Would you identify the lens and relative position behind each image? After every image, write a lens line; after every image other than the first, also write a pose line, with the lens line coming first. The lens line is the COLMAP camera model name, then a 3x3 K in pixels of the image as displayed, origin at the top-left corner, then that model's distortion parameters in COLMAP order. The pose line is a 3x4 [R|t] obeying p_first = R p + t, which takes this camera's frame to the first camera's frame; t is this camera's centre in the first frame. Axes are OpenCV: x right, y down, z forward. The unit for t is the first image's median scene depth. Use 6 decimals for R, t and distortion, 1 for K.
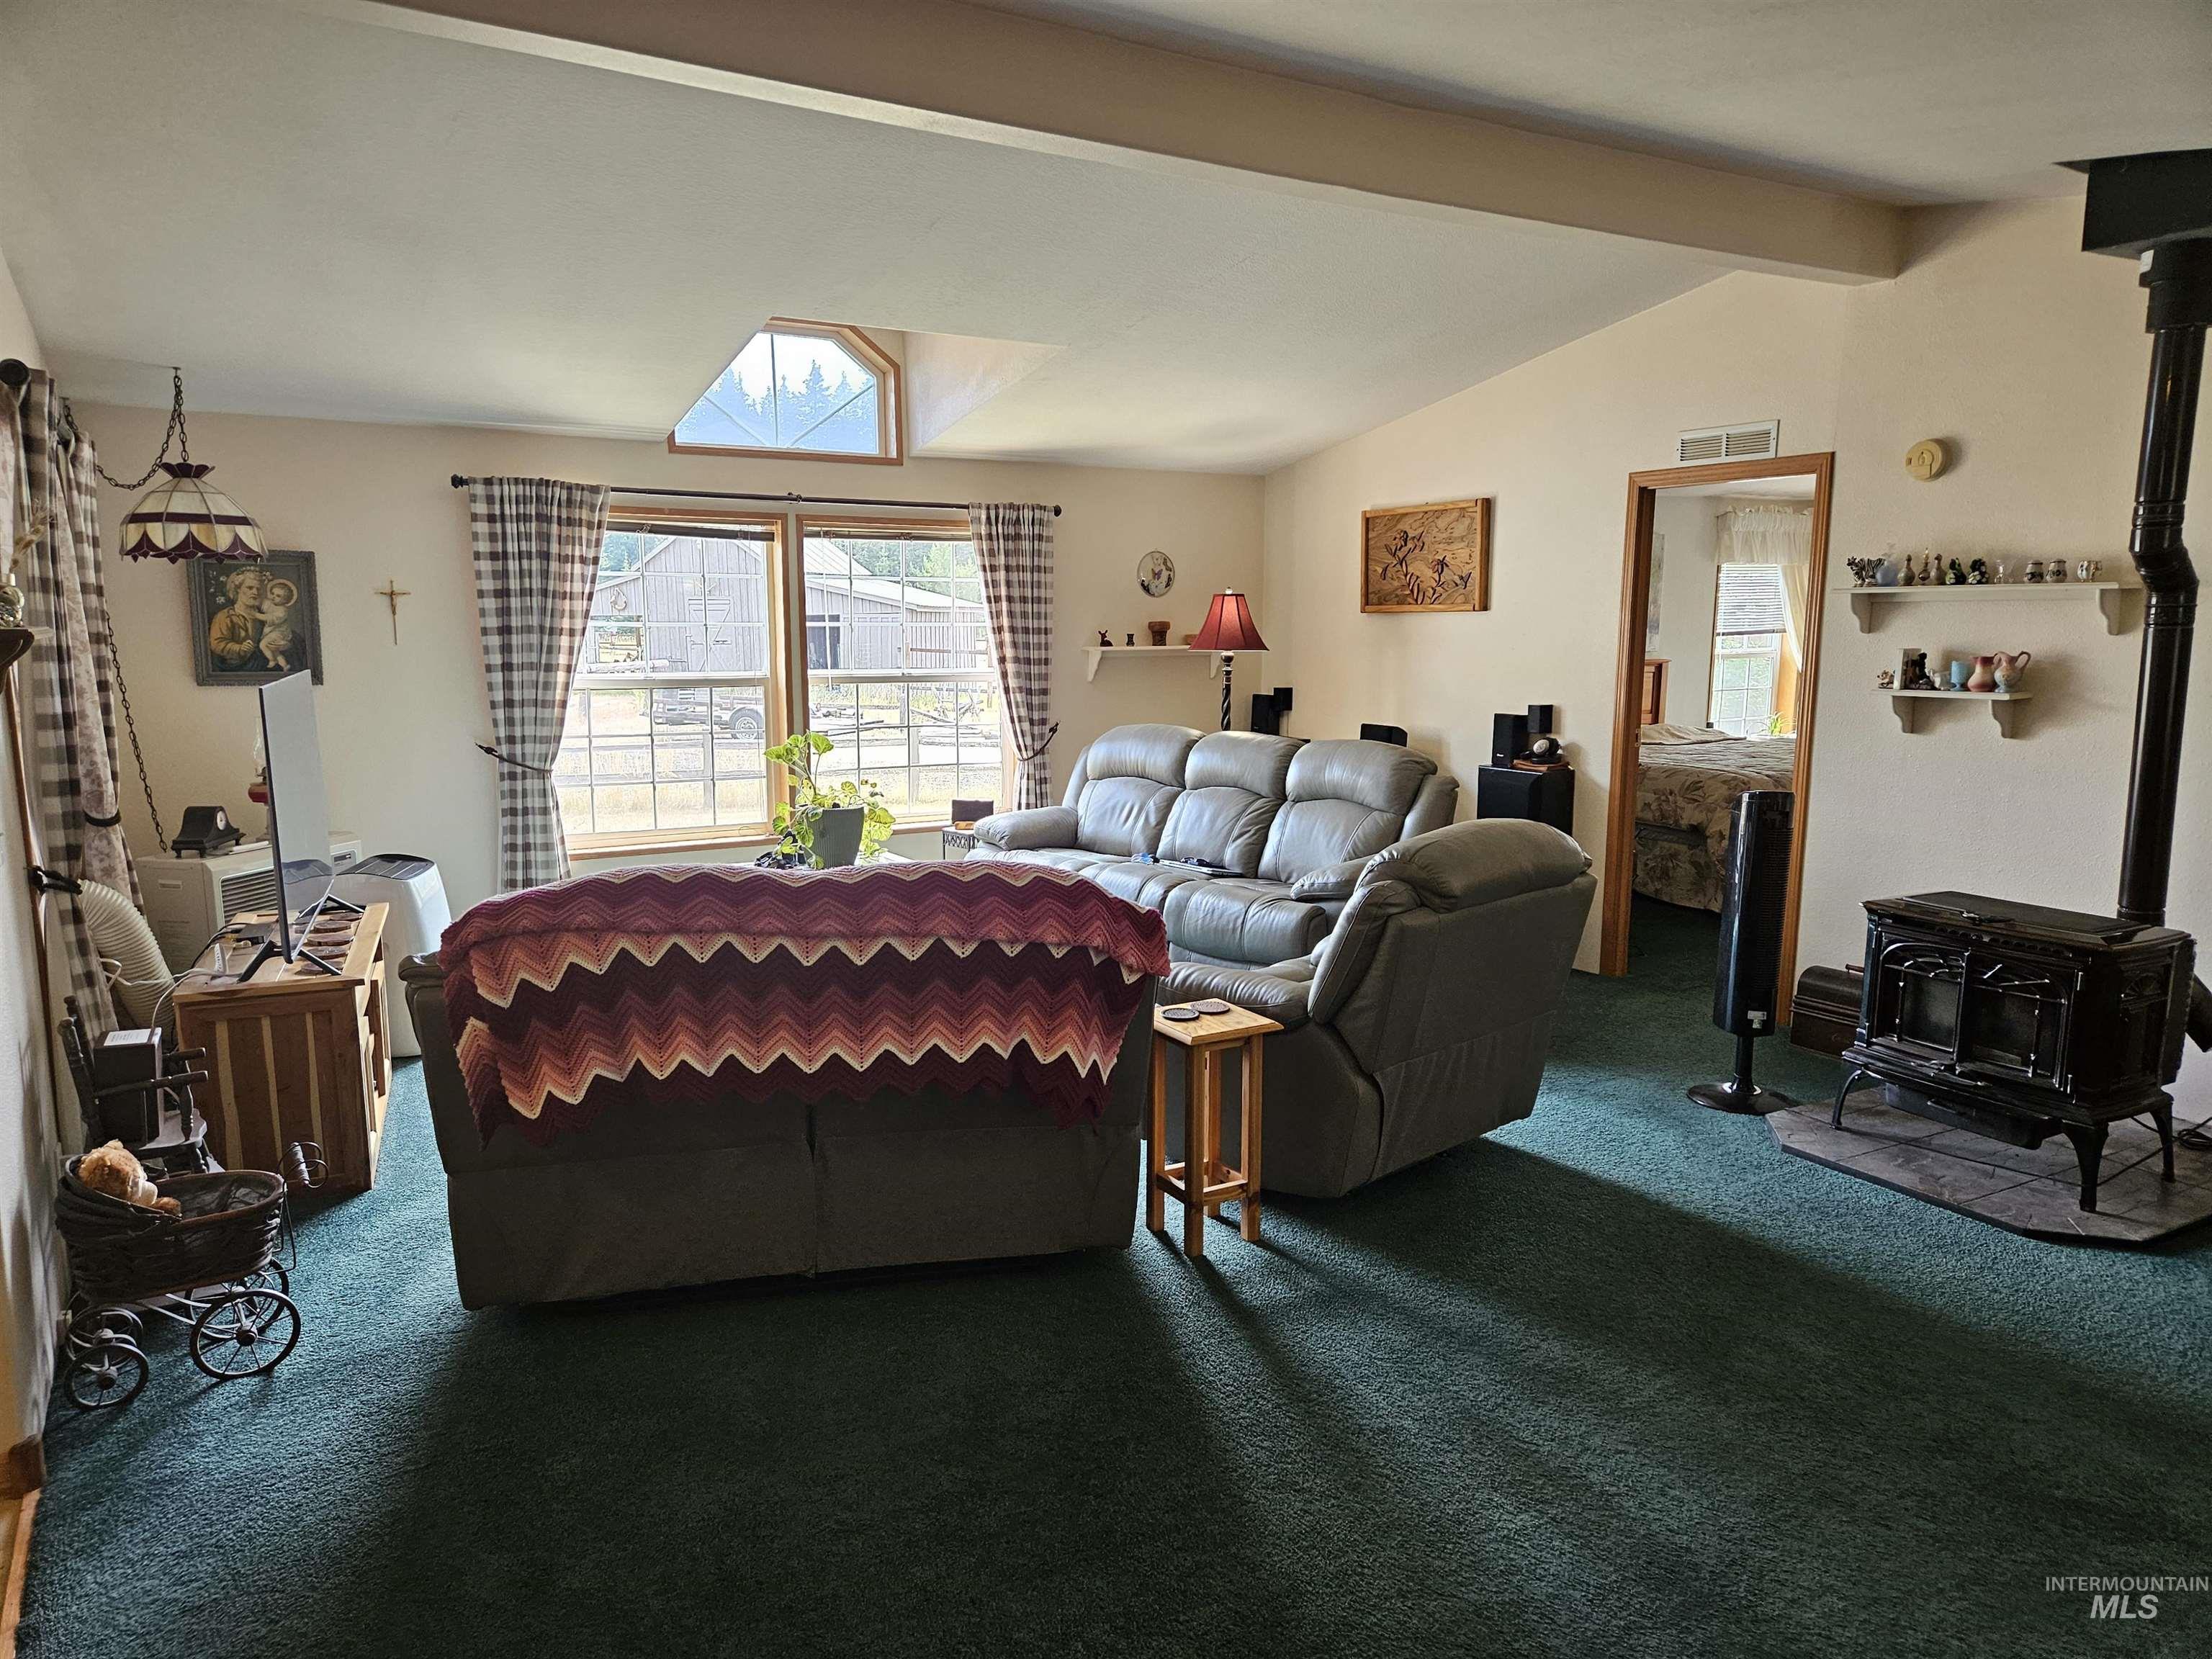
lens RADIAL K [[1474.4, 0, 1090.1], [0, 1474.4, 861.6], [0, 0, 1]] dist [0.078881, -0.071424]
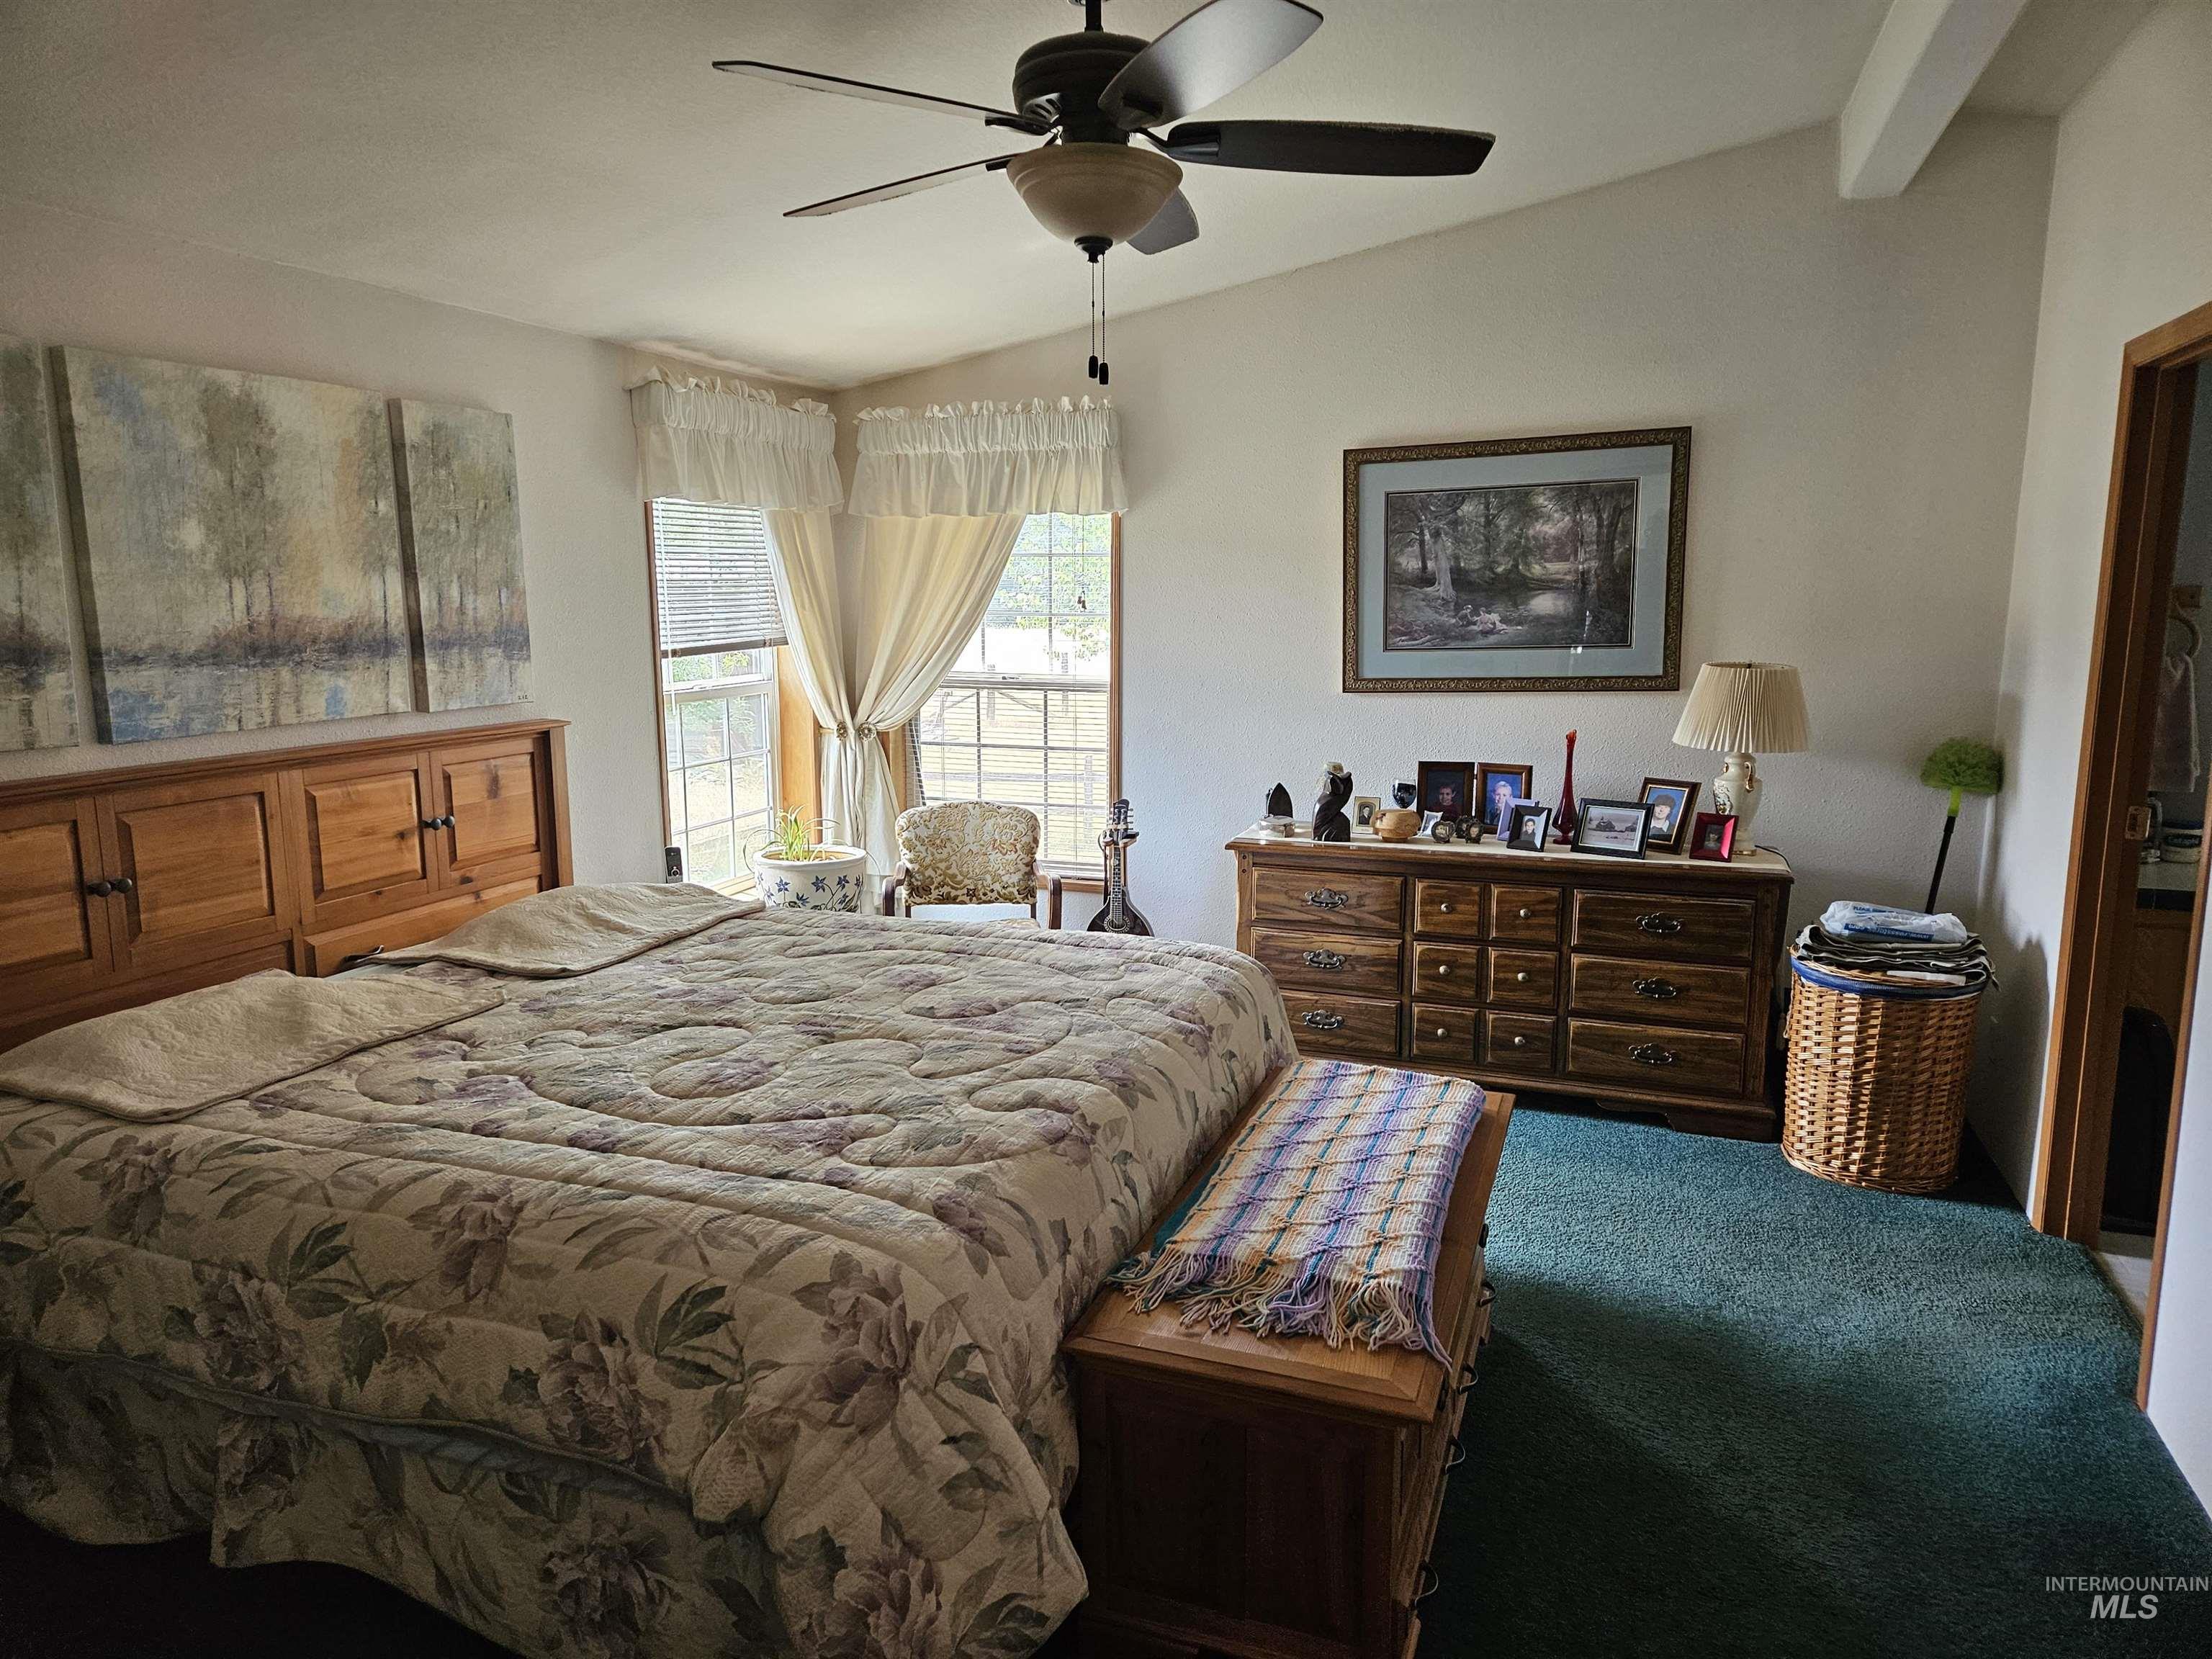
lens RADIAL K [[1537.6, 0, 1106.0], [0, 1537.6, 829.5], [0, 0, 1]] dist [0.097056, -0.090562]
pose [[0.772857, -0.102284, 0.626282, 0.476880], [0.112437, 0.993381, 0.023487, -0.204681], [-0.624539, 0.052265, 0.779243, 1.178713]]
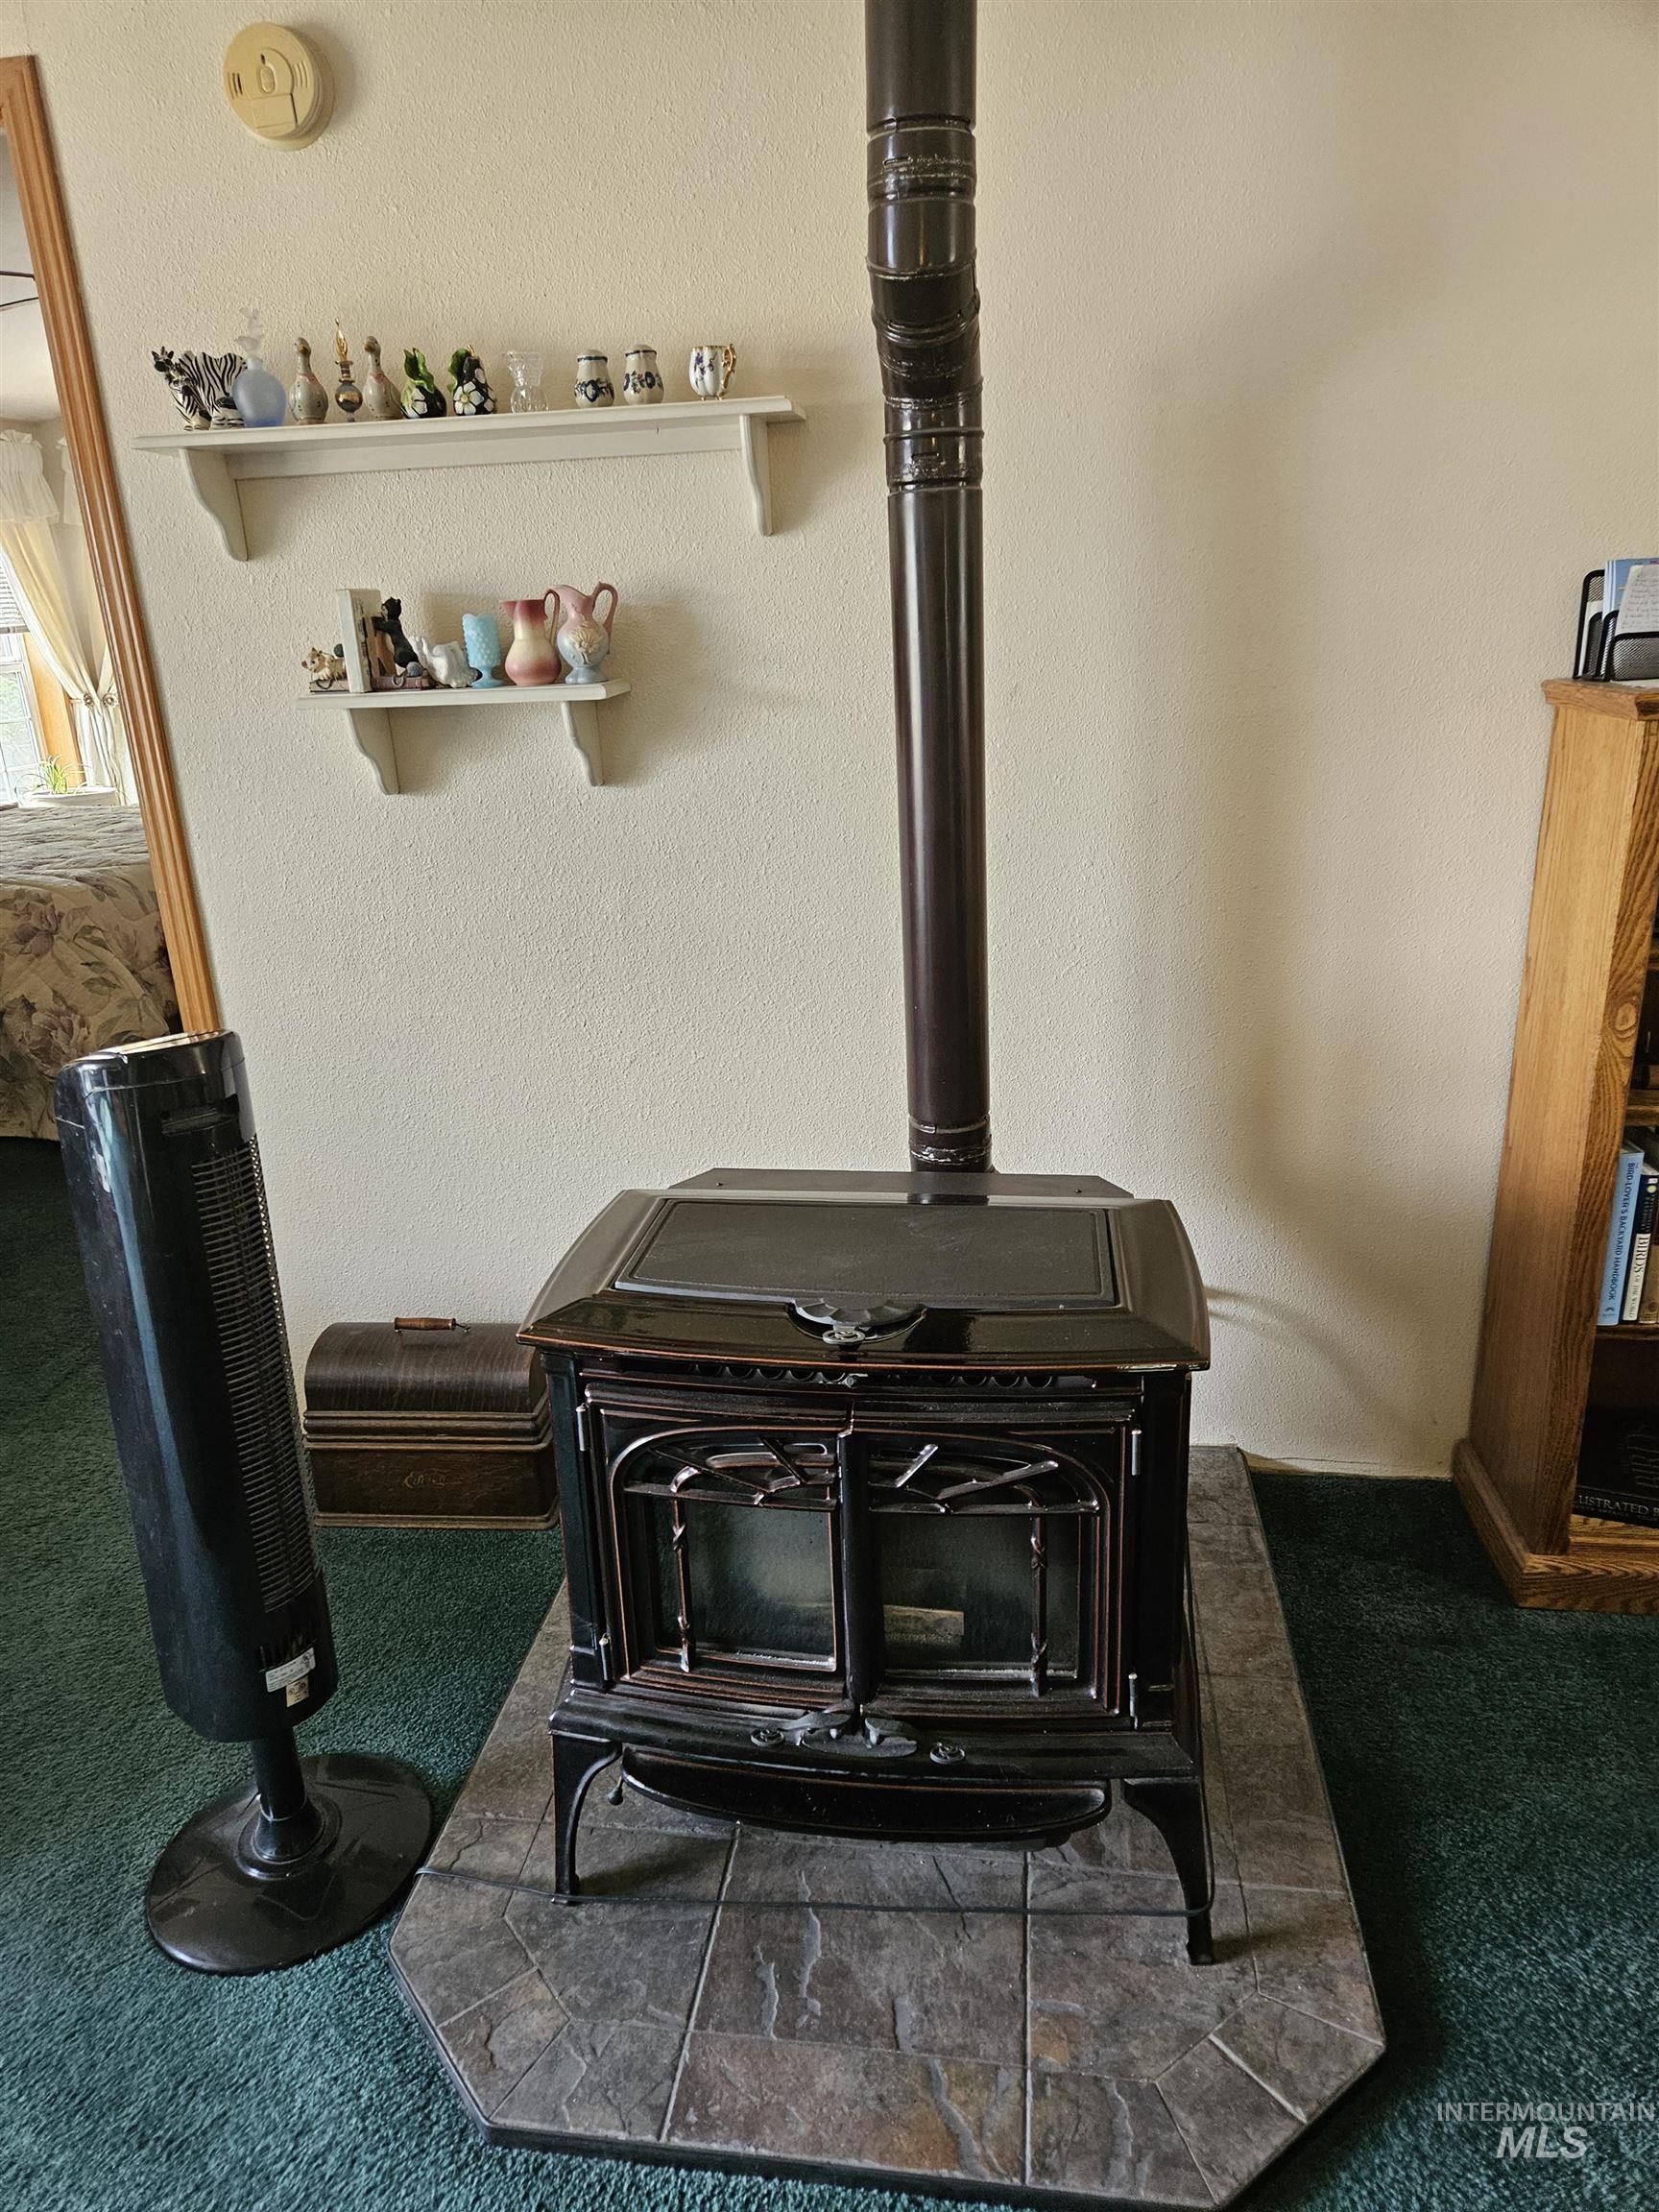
lens RADIAL K [[1537.6, 0, 829.5], [0, 1537.6, 1106.0], [0, 0, 1]] dist [0.097056, -0.090562]
pose [[0.627592, -0.271019, 0.729847, 0.278937], [0.176982, 0.962574, 0.205253, -0.071472], [-0.758159, 0.000355, 0.652070, 0.631002]]
